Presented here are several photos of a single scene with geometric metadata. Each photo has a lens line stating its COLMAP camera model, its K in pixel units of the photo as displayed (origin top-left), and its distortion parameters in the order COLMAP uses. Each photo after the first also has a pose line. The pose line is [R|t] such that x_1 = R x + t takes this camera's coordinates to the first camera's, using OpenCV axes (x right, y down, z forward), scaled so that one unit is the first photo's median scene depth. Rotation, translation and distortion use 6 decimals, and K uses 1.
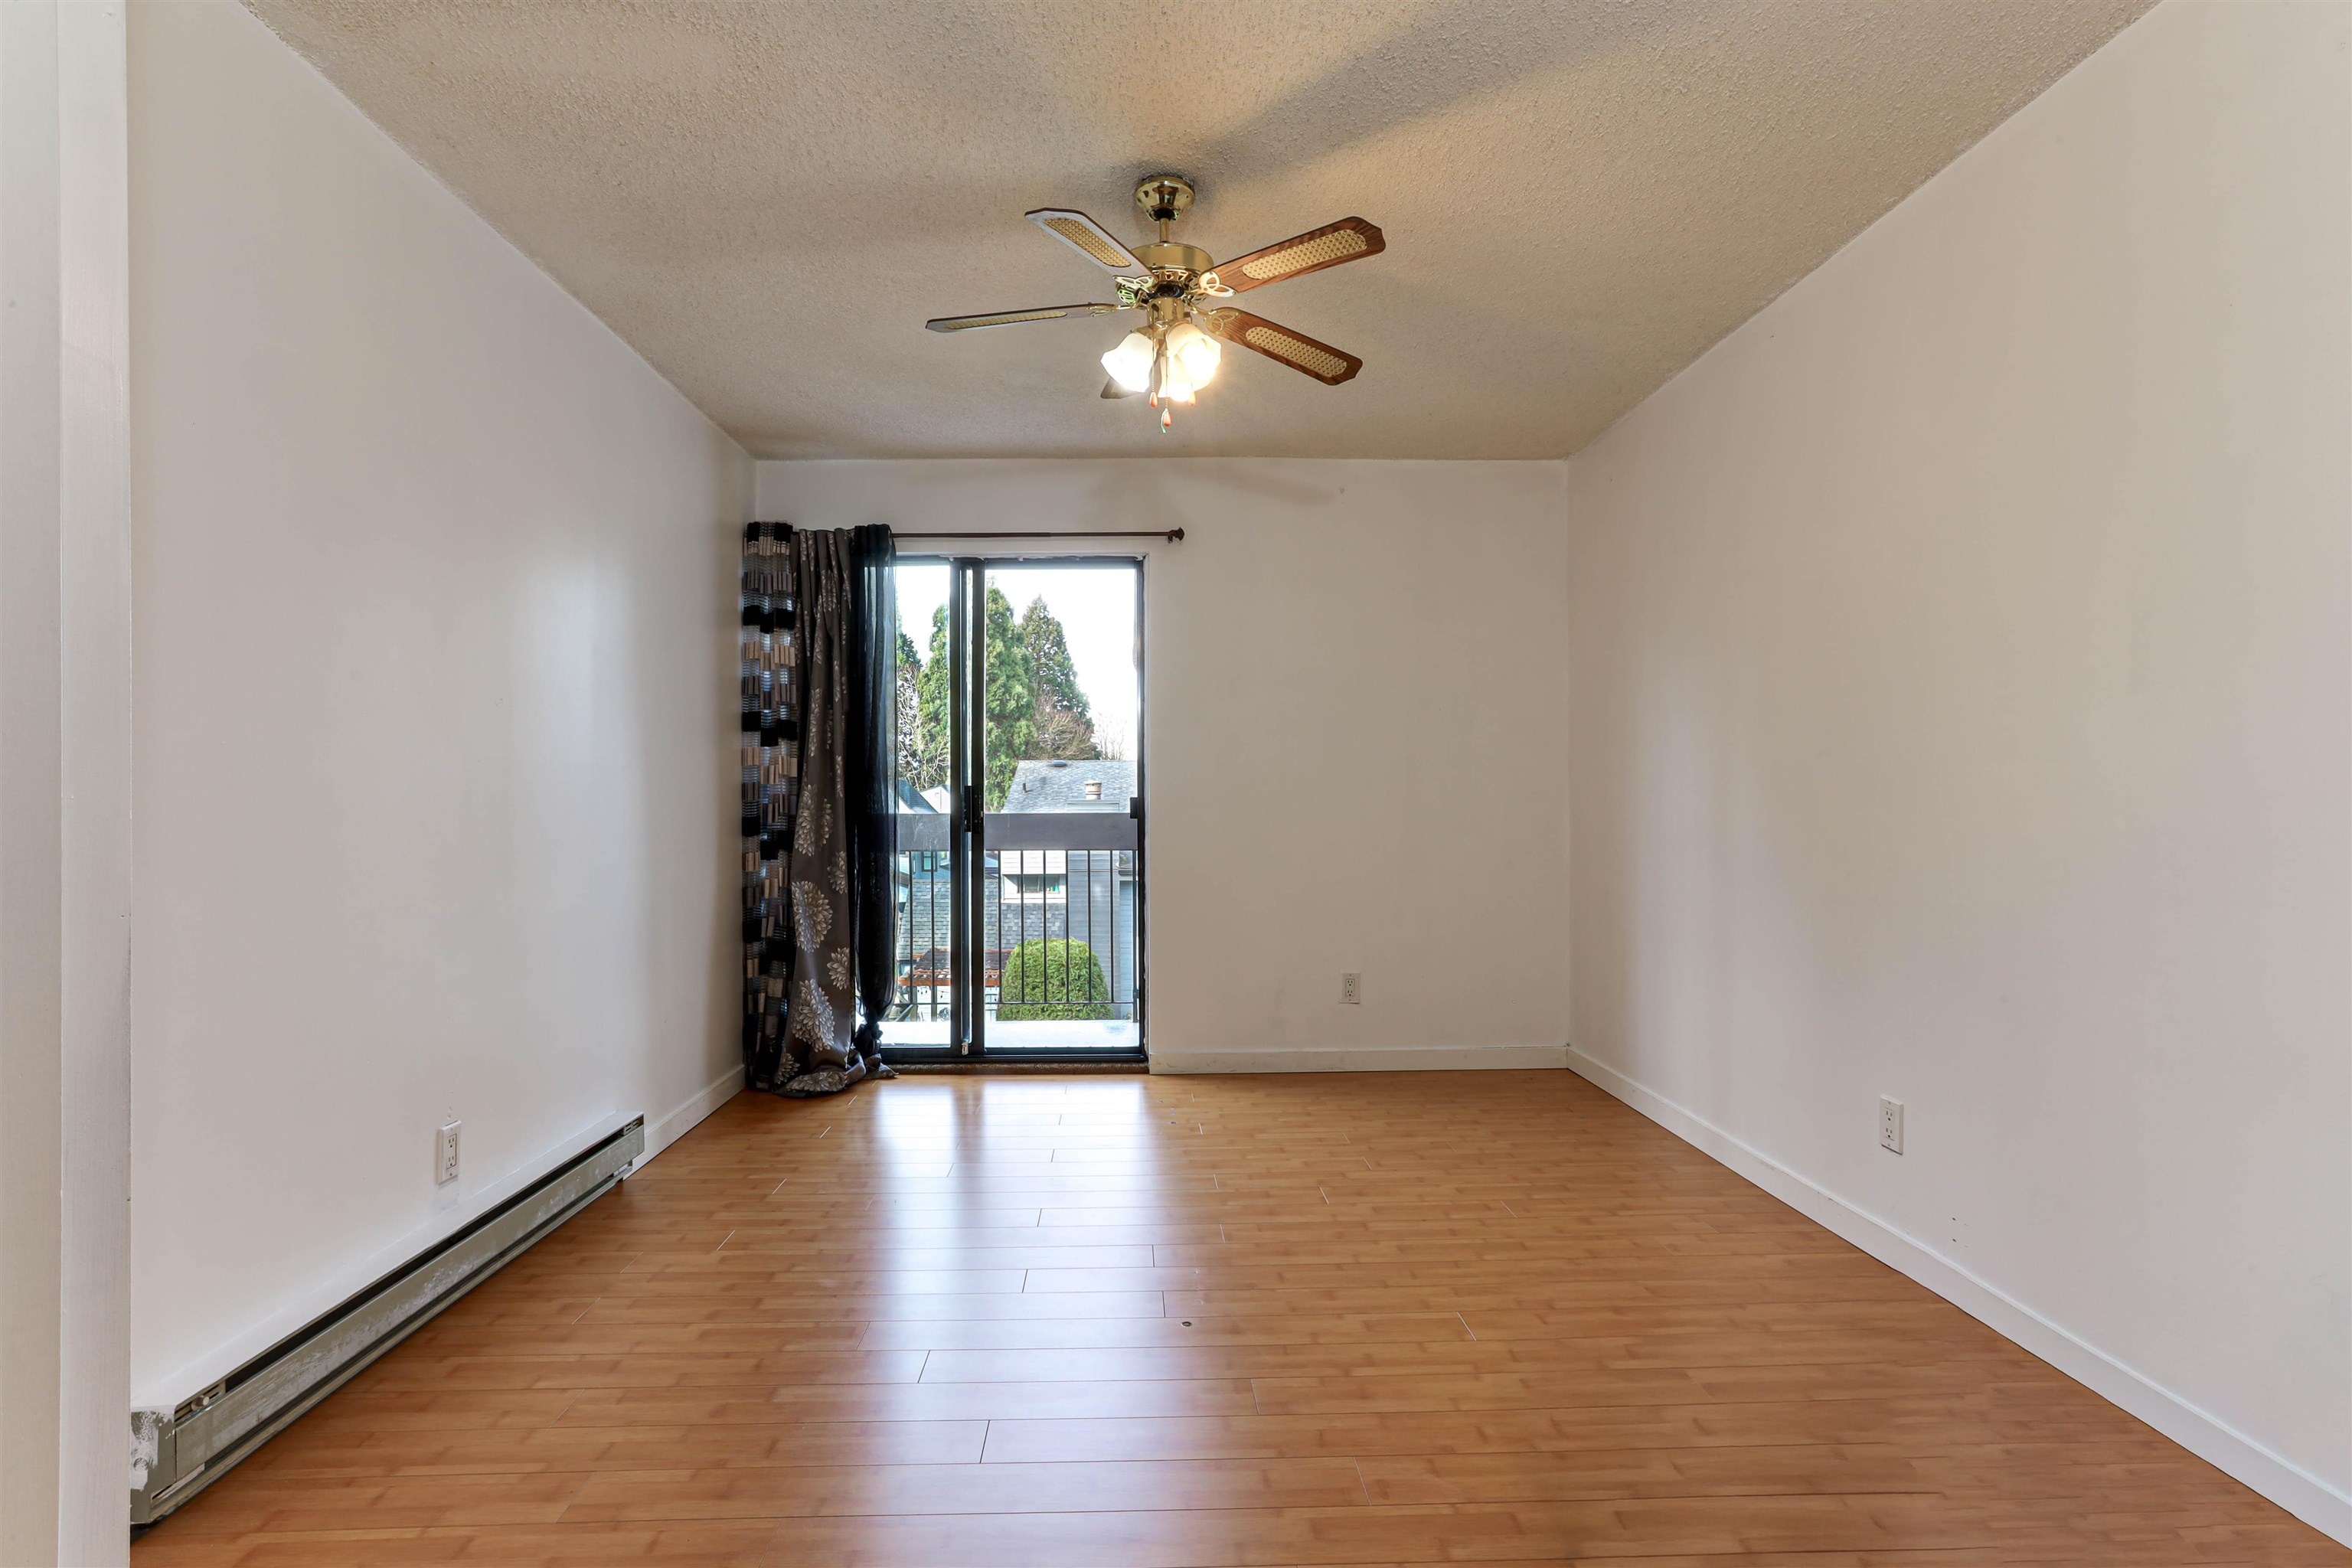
lens RADIAL K [[1123.2, 0, 1201.2], [0, 1123.2, 787.7], [0, 0, 1]] dist [-0.028613, 0.021193]
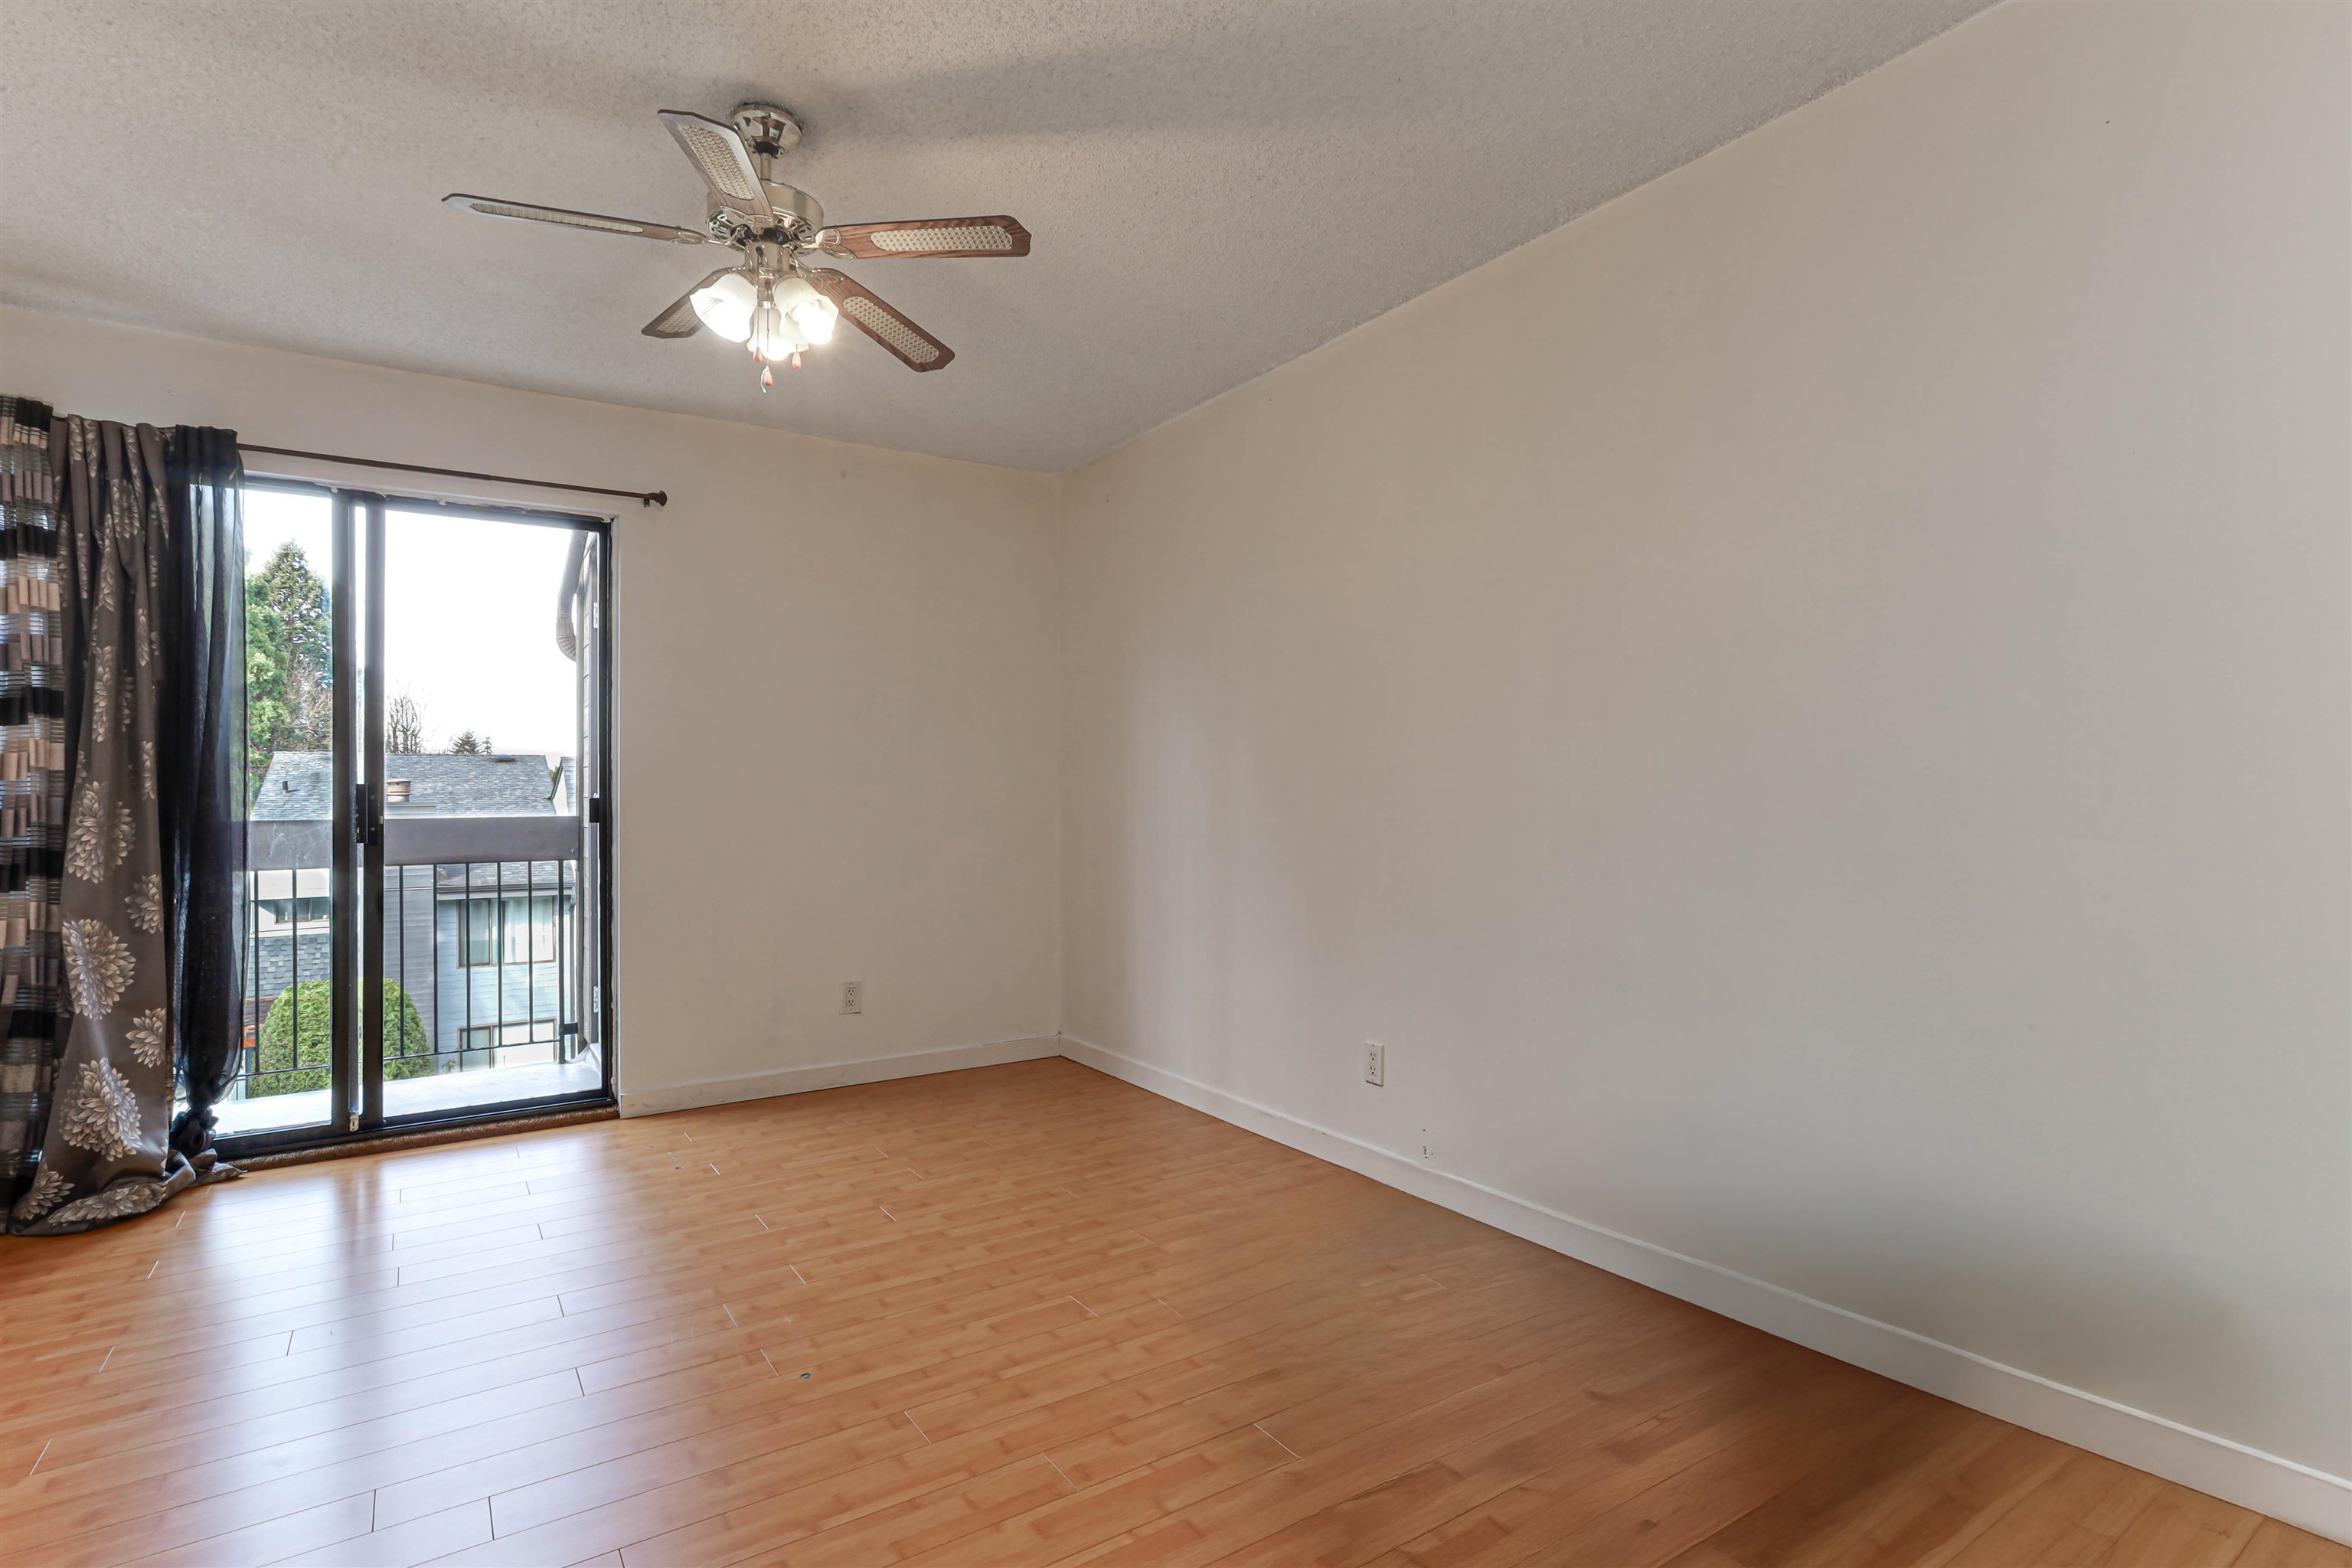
lens RADIAL K [[1123.2, 0, 1234.6], [0, 1123.2, 784.6], [0, 0, 1]] dist [-0.028613, 0.021193]
pose [[0.846282, 0.003758, 0.532722, -0.129563], [-0.001950, 0.999990, -0.003957, 0.000623], [-0.532732, 0.002310, 0.846281, 0.028298]]
